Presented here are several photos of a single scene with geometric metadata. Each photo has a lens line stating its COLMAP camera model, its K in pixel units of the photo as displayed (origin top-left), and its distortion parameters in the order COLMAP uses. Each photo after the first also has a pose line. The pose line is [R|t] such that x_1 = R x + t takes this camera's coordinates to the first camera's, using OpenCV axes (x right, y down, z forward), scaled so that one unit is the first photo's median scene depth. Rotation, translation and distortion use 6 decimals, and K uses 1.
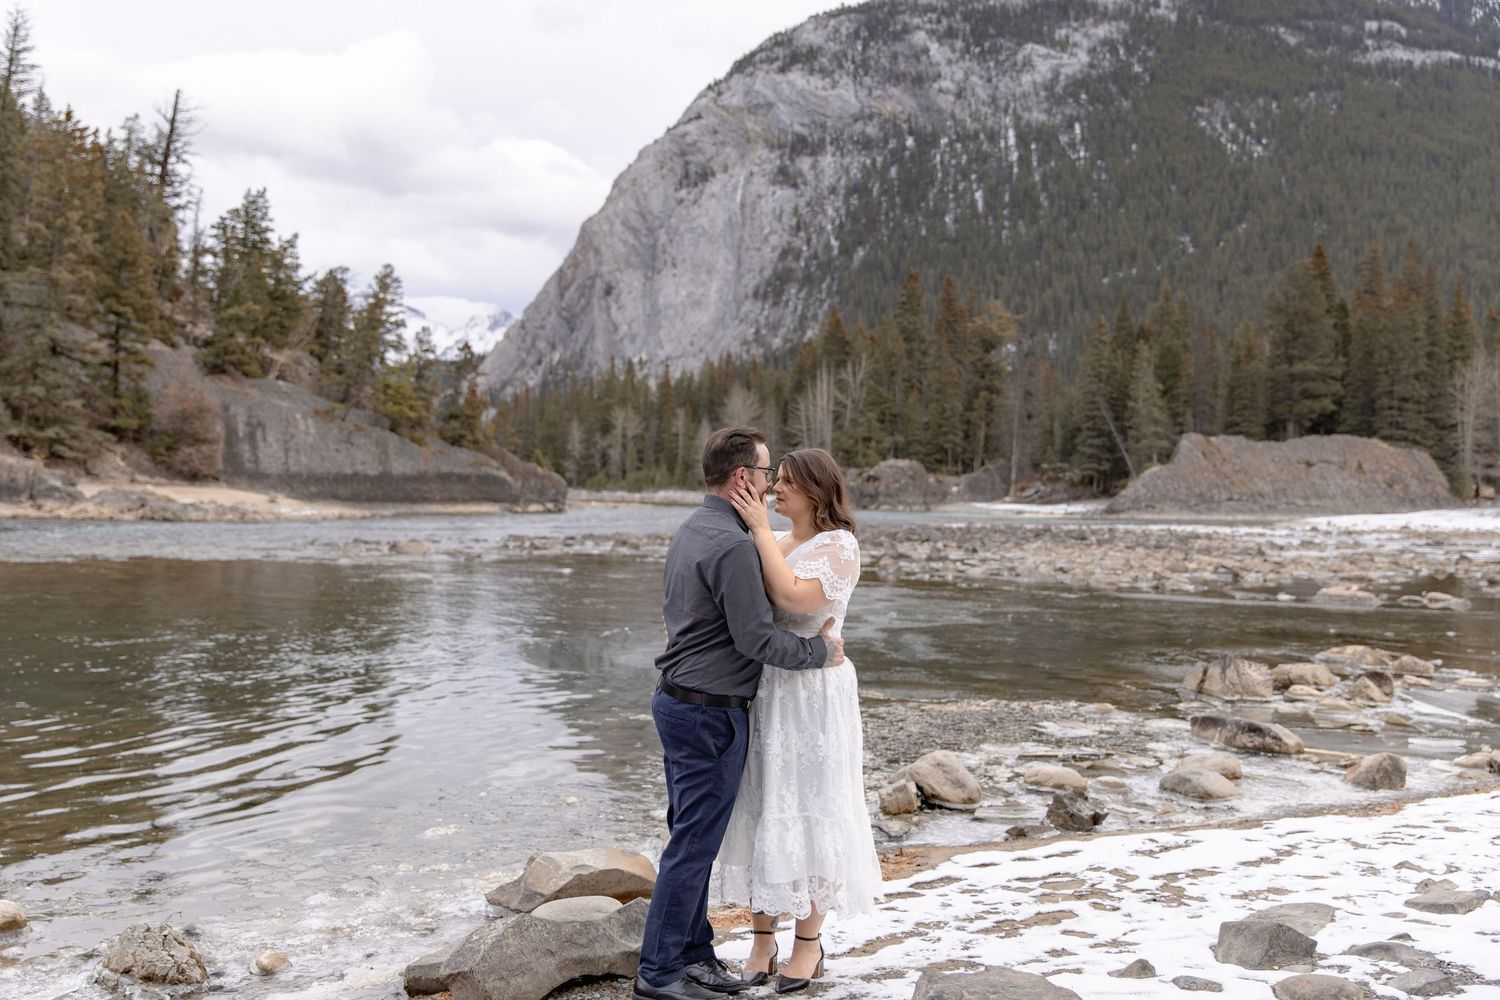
lens RADIAL K [[1953.6, 0, 750.0], [0, 1953.6, 500.0], [0, 0, 1]] dist [0.017679, 0.033725]
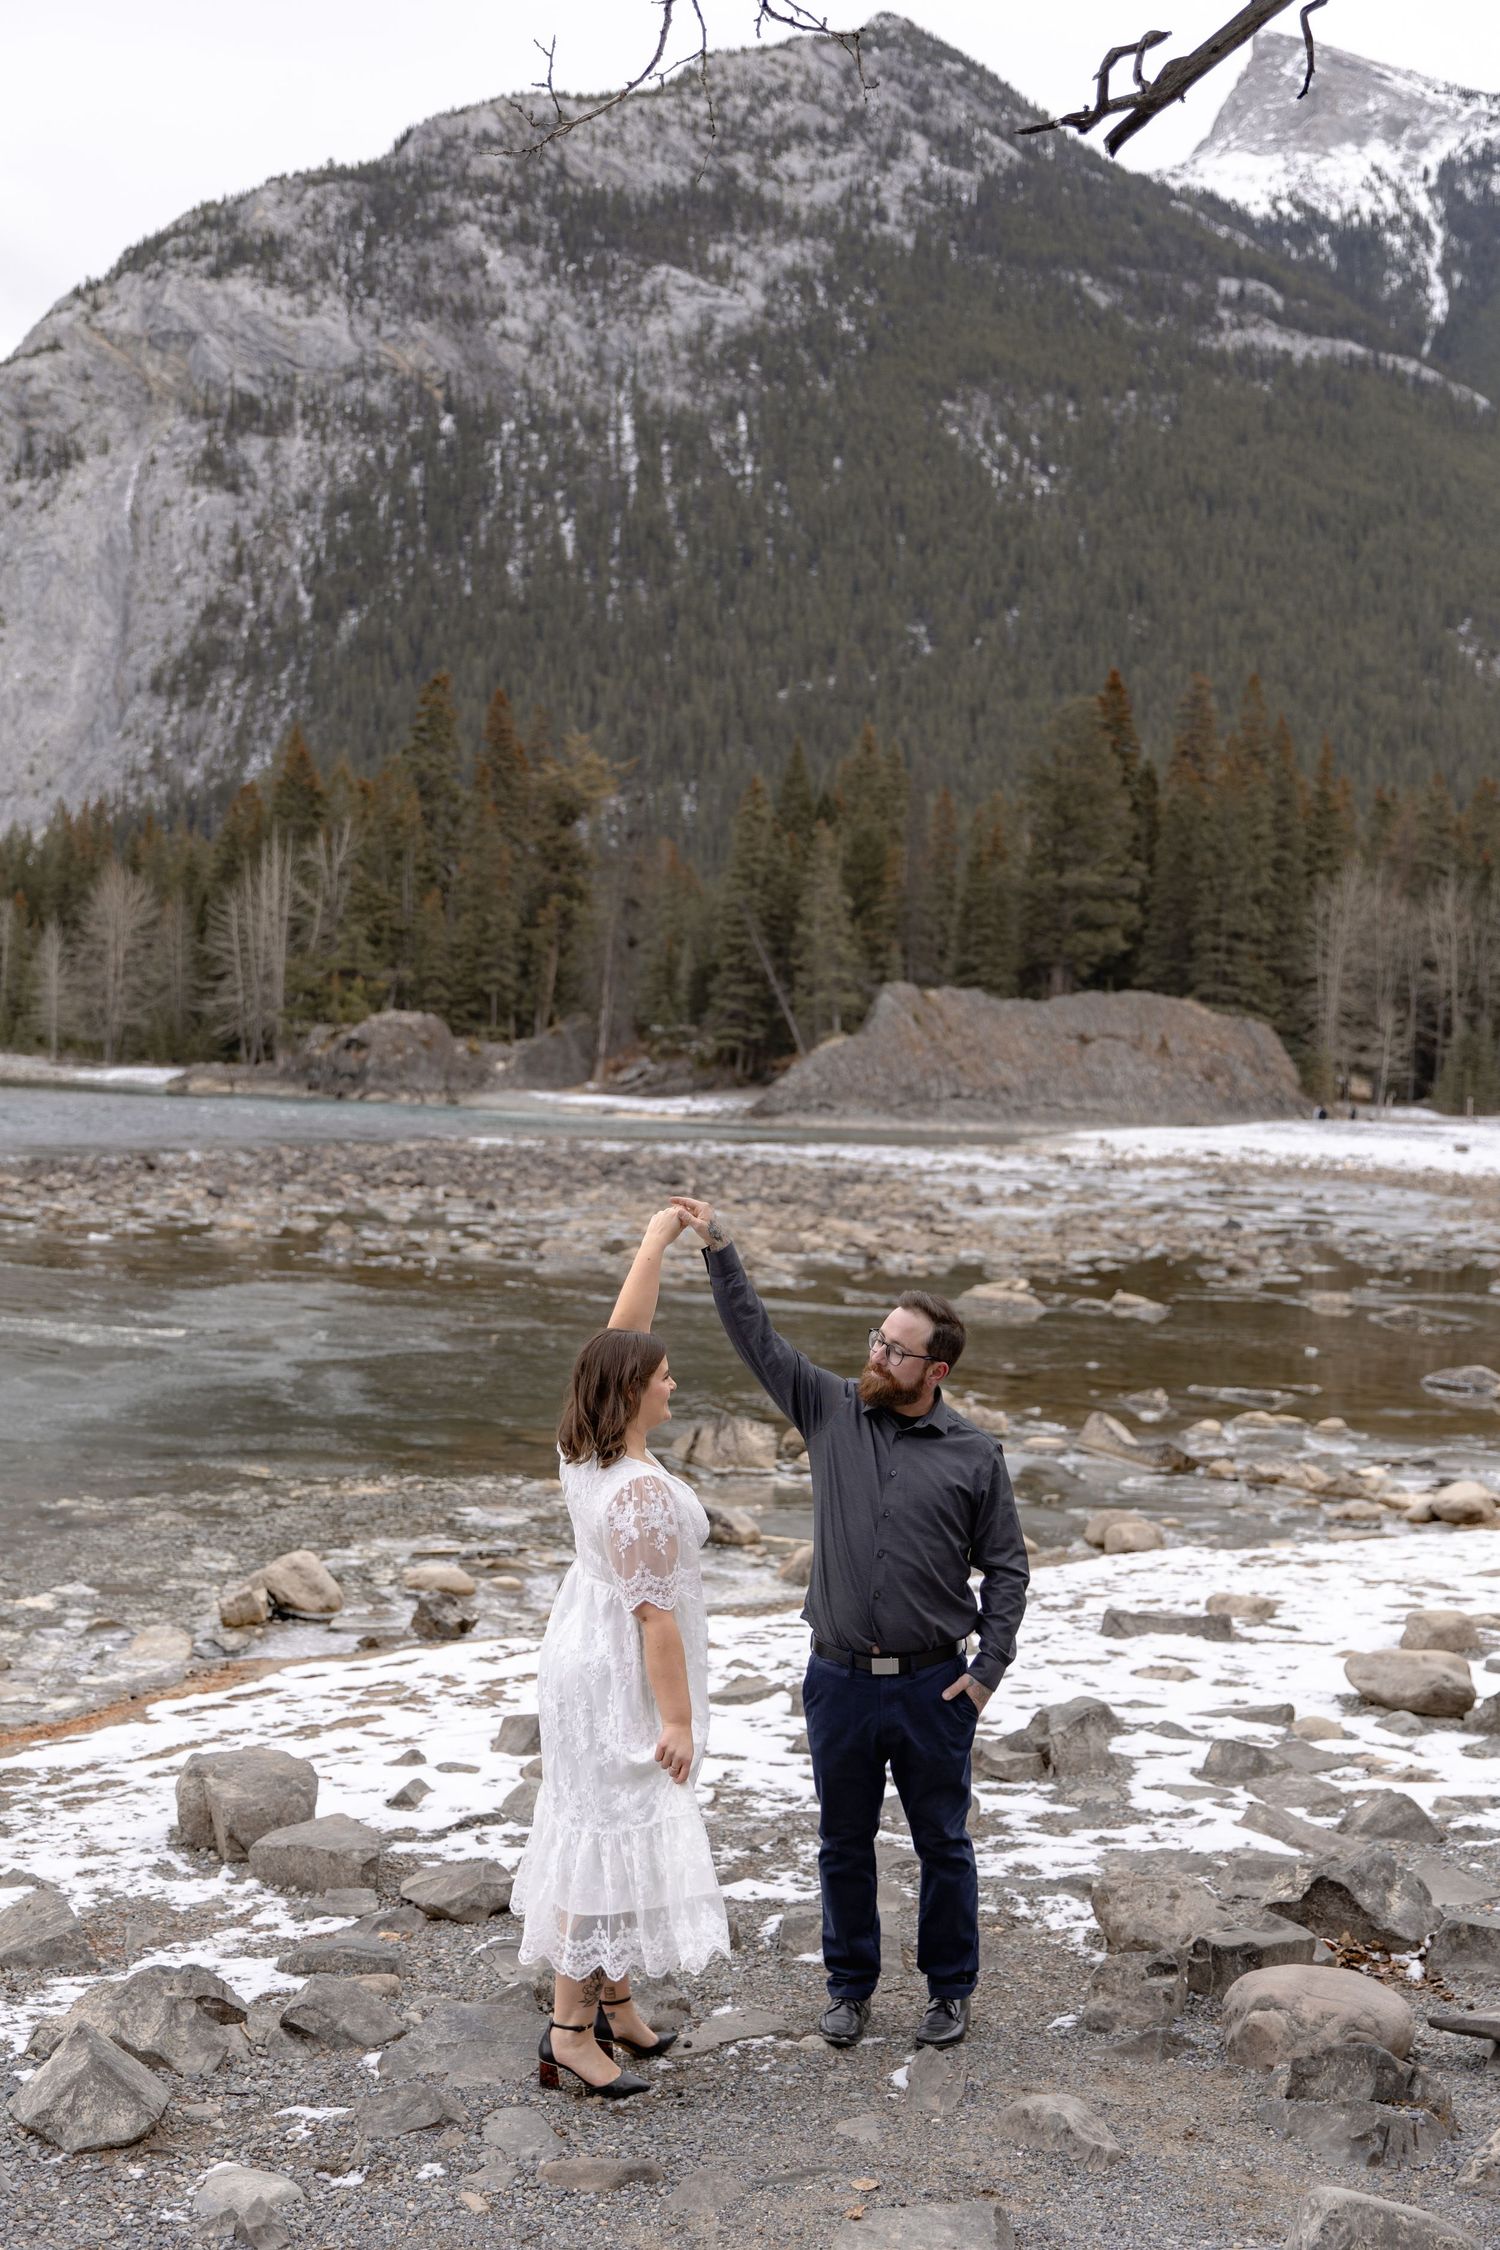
lens RADIAL K [[2640.4, 0, 750.0], [0, 2640.4, 1125.0], [0, 0, 1]] dist [0.001798, -0.012523]
pose [[0.970518, 0.021464, 0.240071, -0.010481], [-0.014522, 0.999425, -0.030647, 0.037580], [-0.240591, 0.026257, 0.970271, 0.254605]]
